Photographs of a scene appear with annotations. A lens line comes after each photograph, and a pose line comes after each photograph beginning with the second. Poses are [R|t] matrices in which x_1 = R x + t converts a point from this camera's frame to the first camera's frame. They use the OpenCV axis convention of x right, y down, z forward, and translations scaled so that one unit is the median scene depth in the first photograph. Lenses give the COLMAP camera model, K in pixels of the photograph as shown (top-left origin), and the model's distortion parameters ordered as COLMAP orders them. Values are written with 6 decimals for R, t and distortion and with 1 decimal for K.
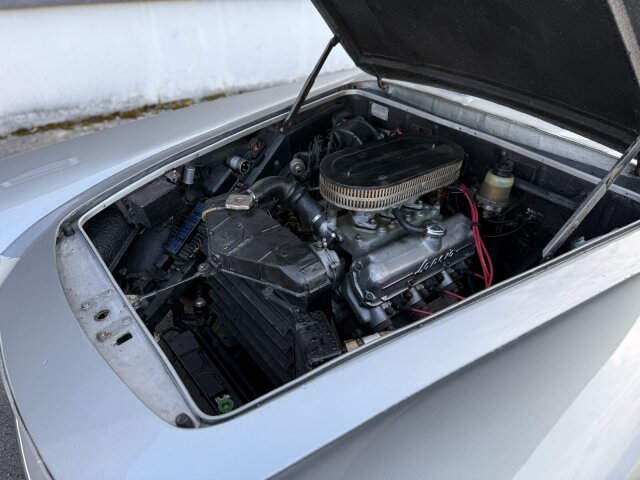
lens RADIAL K [[453.4, 0, 320.0], [0, 453.4, 240.0], [0, 0, 1]] dist [0.068285, -0.057533]
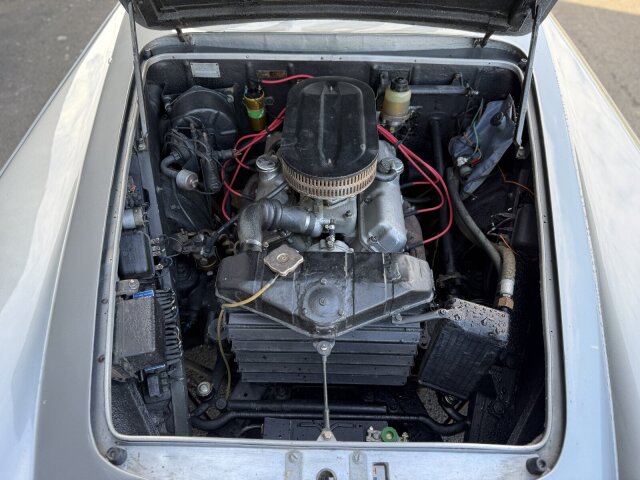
lens RADIAL K [[453.4, 0, 320.0], [0, 453.4, 240.0], [0, 0, 1]] dist [0.068285, -0.057533]
pose [[0.643233, -0.583405, 0.495873, -0.409450], [0.450234, 0.812032, 0.371341, -0.304853], [-0.619307, -0.015599, 0.784994, 0.255587]]
